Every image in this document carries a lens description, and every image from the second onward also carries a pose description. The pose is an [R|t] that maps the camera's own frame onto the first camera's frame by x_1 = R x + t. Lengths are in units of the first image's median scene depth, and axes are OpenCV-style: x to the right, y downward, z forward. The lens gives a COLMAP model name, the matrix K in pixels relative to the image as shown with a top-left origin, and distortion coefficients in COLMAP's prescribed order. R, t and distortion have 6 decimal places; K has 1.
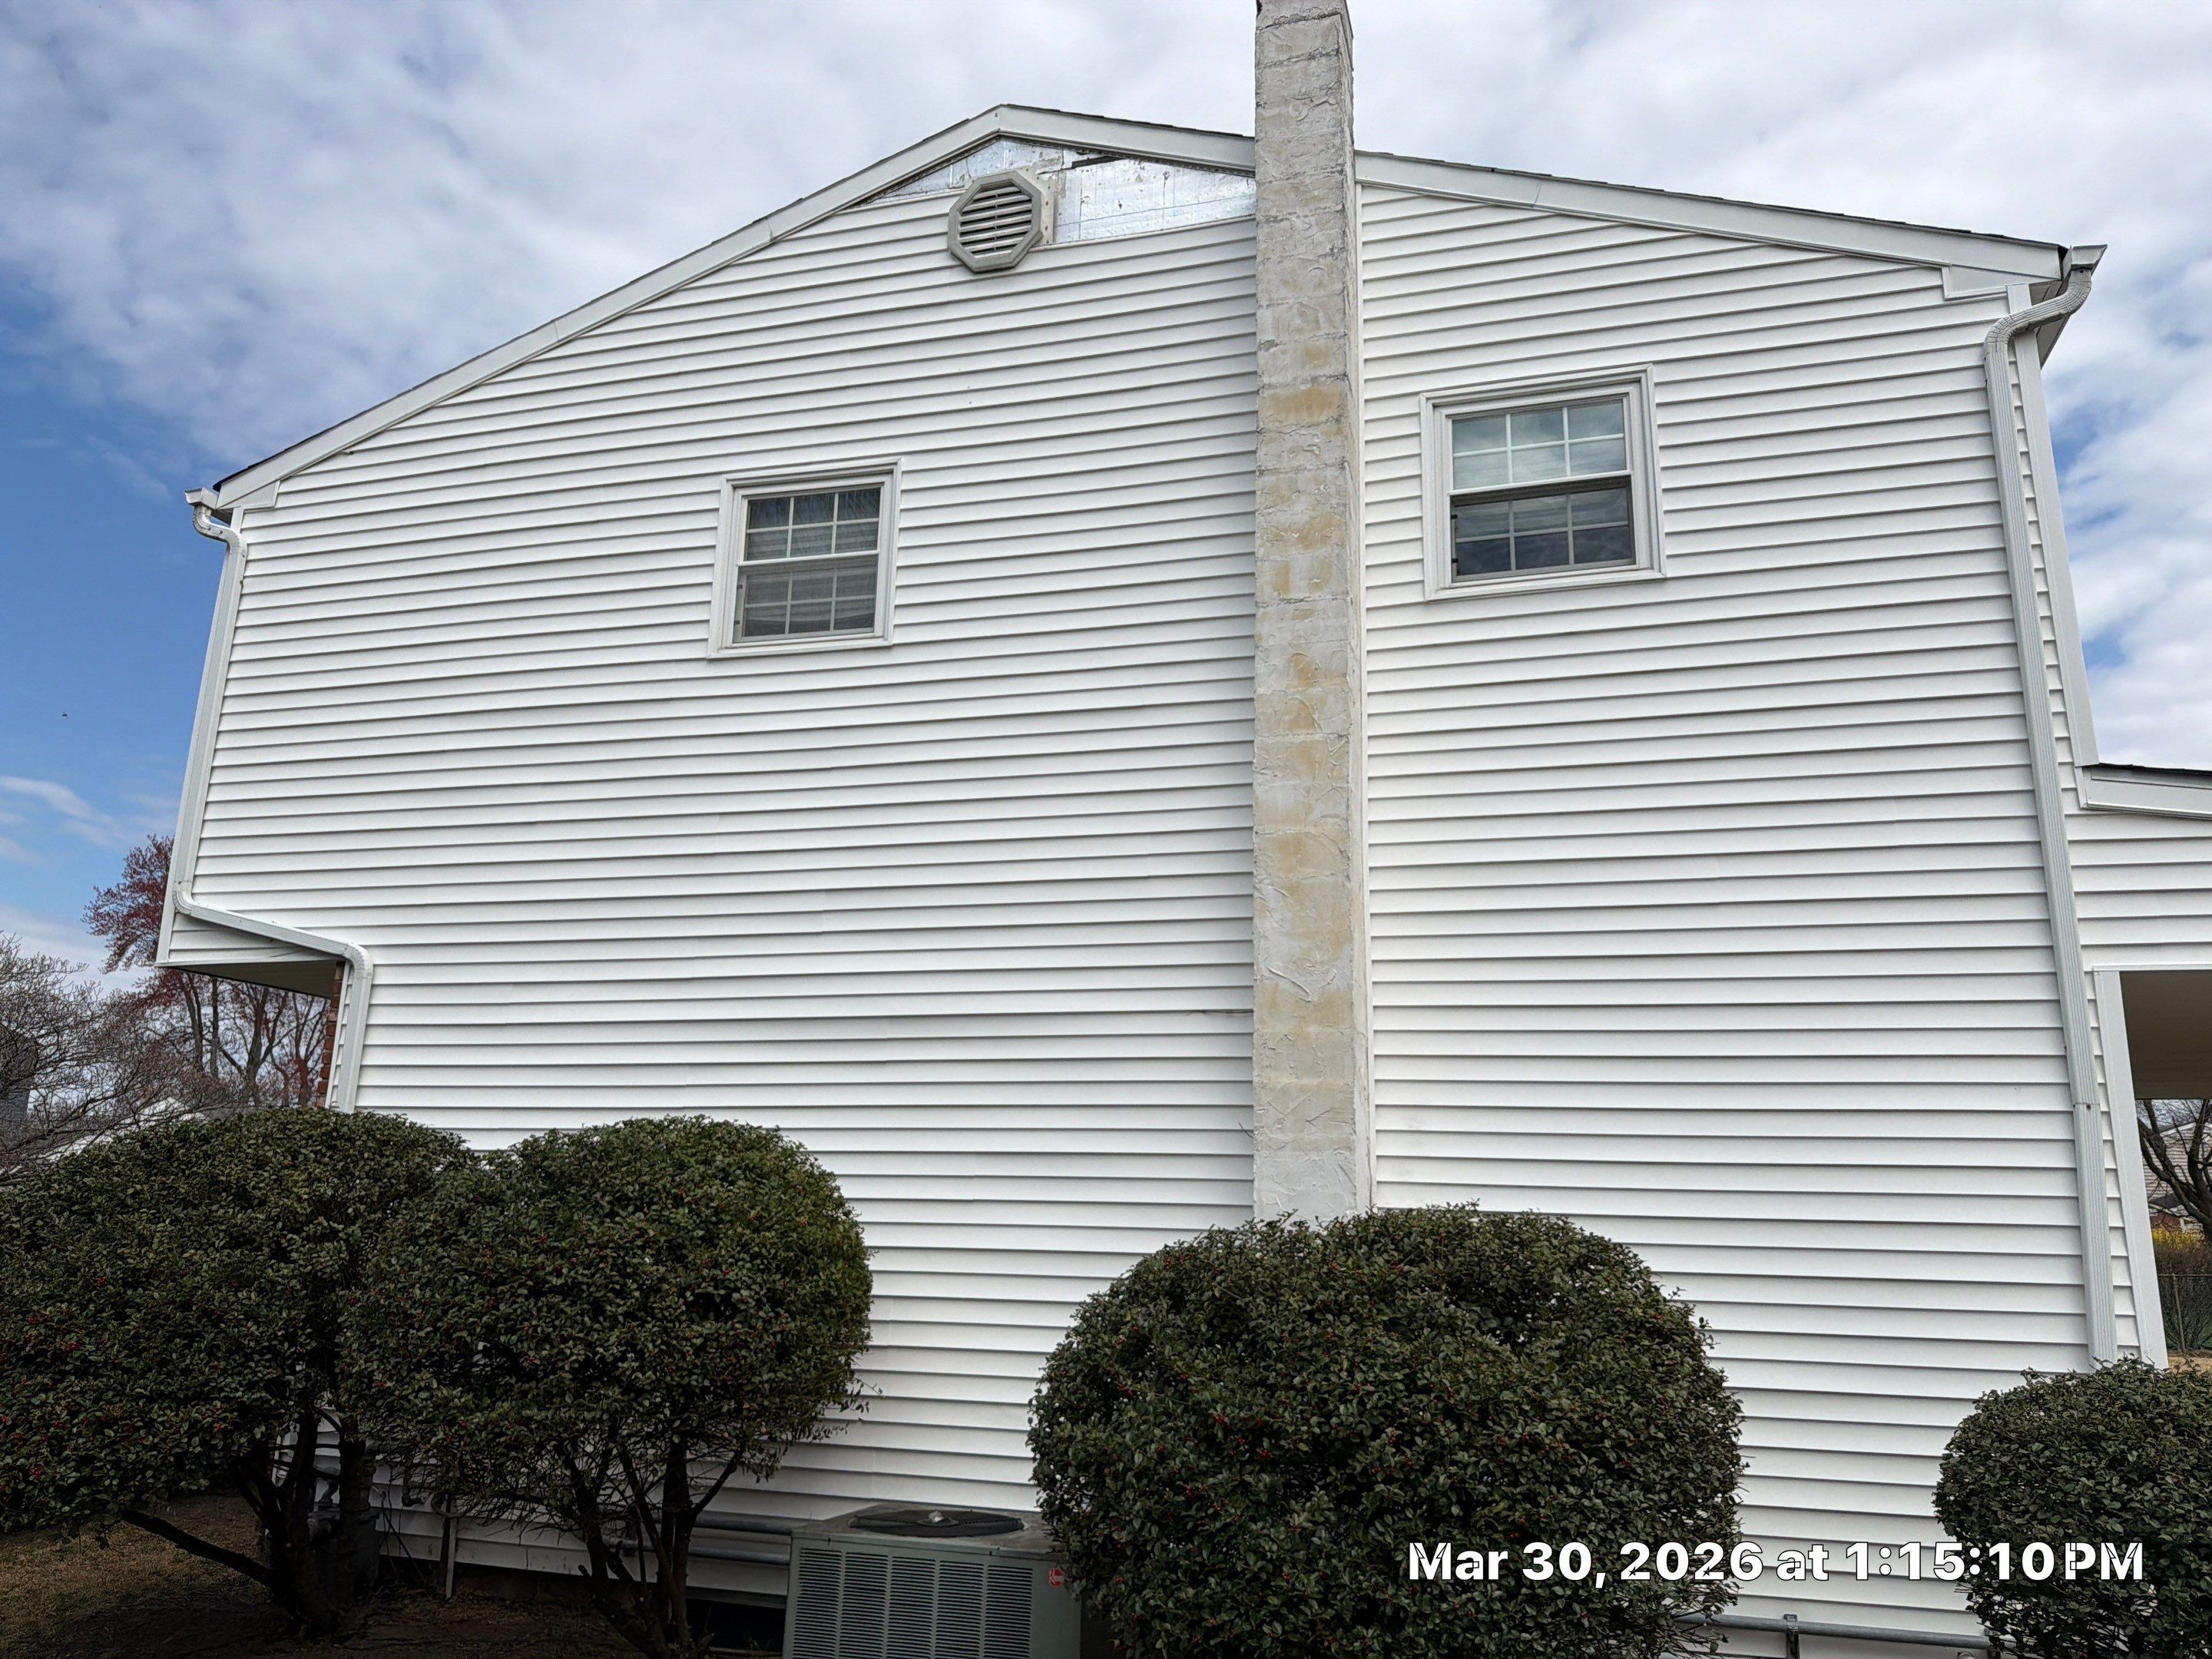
lens RADIAL K [[1551.7, 0, 1124.1], [0, 1551.7, 849.0], [0, 0, 1]] dist [0.105406, -0.176364]
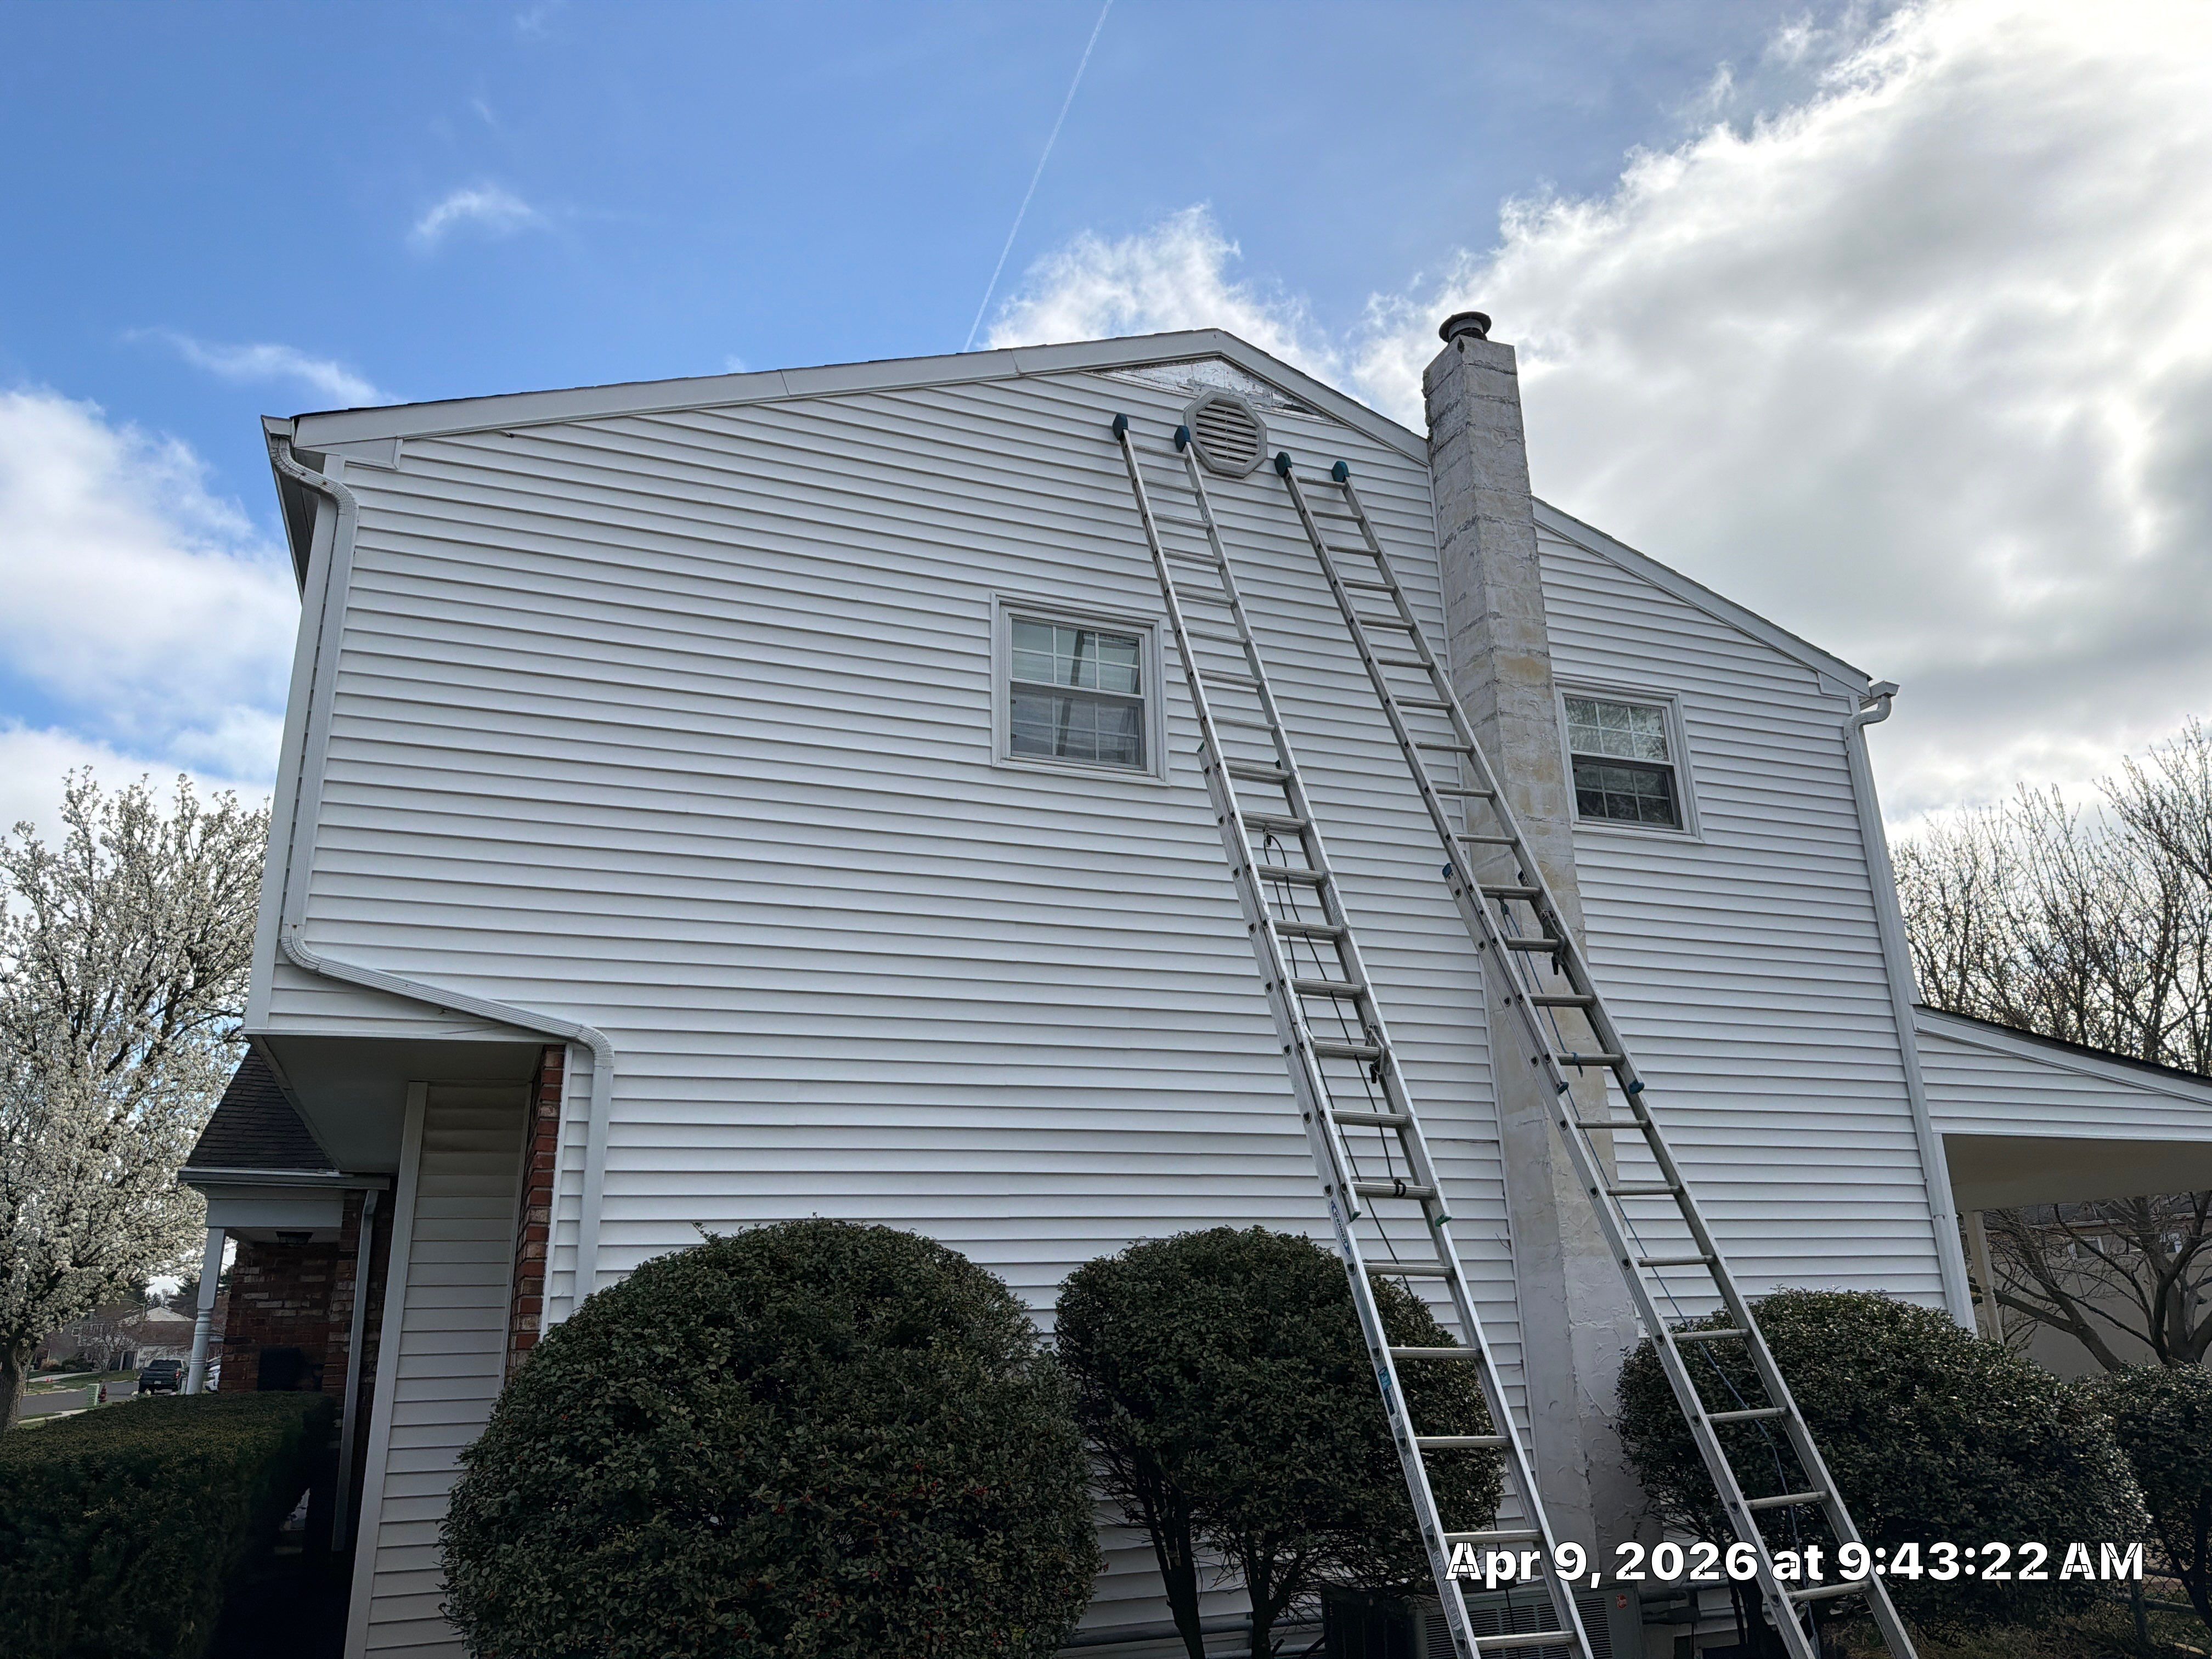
lens RADIAL K [[1556.6, 0, 1106.0], [0, 1556.6, 829.5], [0, 0, 1]] dist [0.034341, -0.036213]
pose [[0.795650, 0.143307, 0.588561, -0.894742], [-0.097734, 0.989253, -0.108747, 0.022610], [-0.597820, 0.029002, 0.801106, 0.172636]]
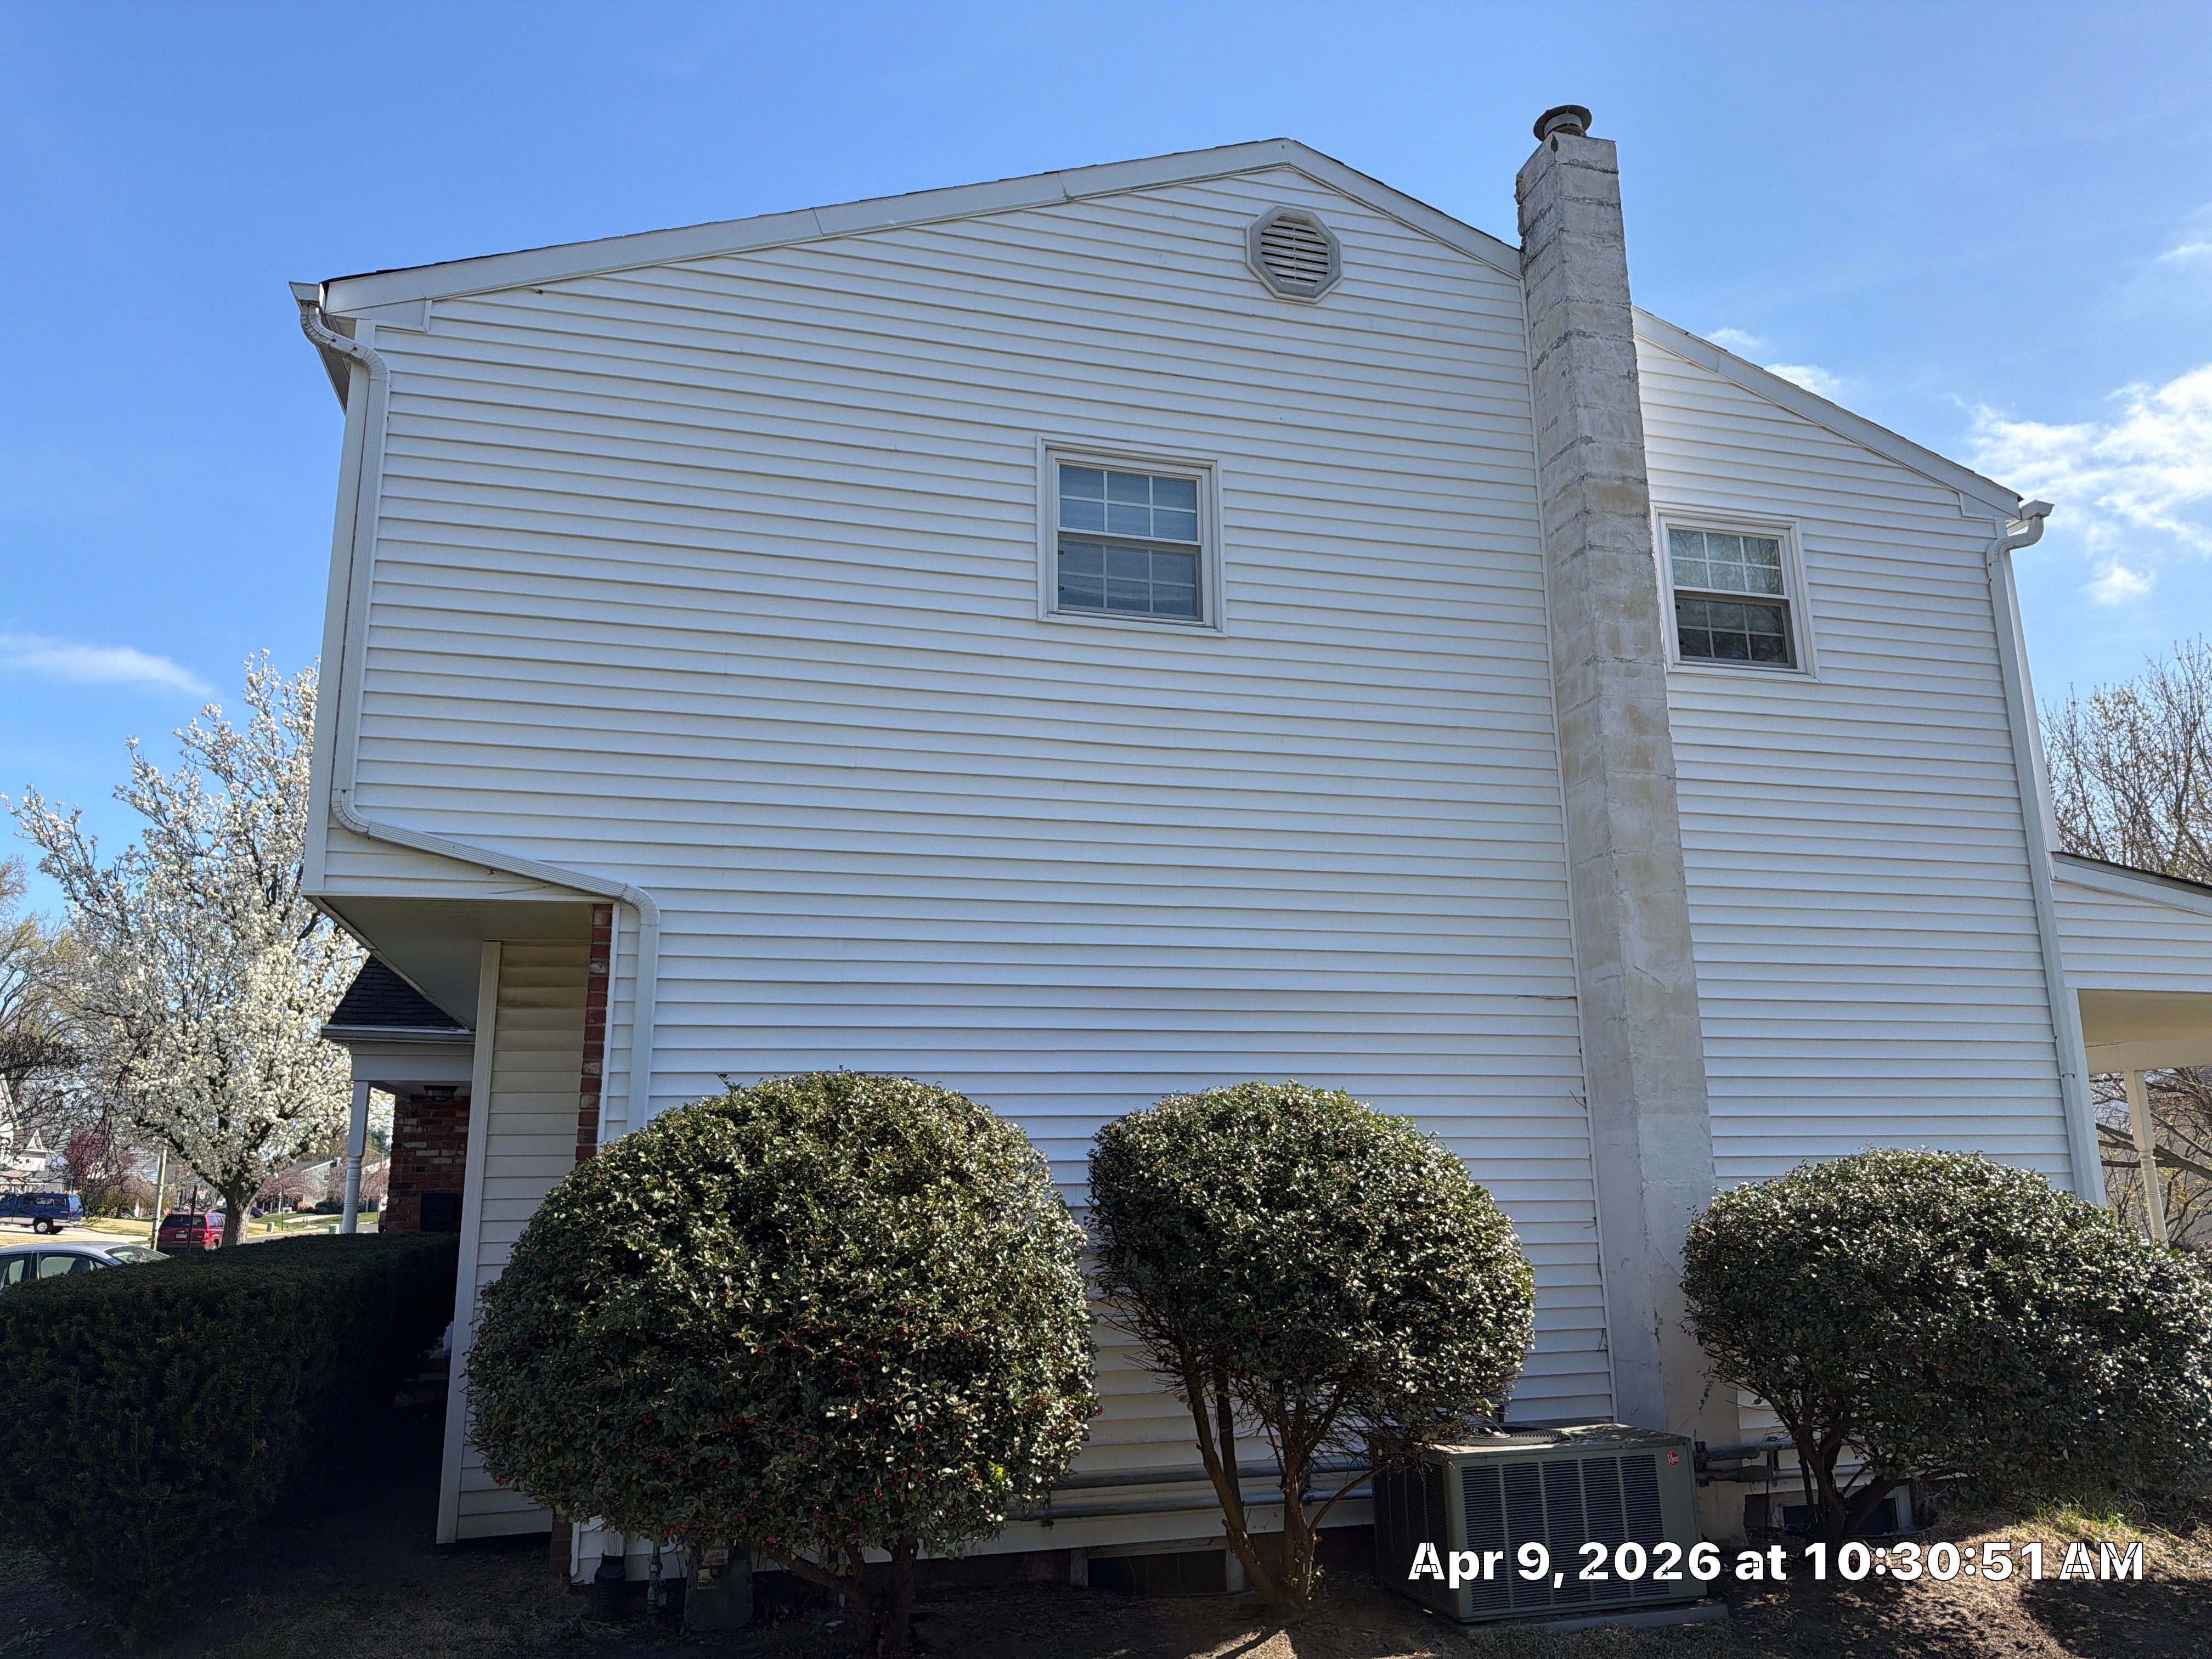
lens RADIAL K [[1547.7, 0, 1113.2], [0, 1547.7, 857.1], [0, 0, 1]] dist [0.084043, -0.109138]
pose [[0.854906, 0.072925, 0.513631, -0.809400], [-0.086683, 0.996232, 0.002833, 0.022534], [-0.511489, -0.046945, 0.858006, 0.149520]]
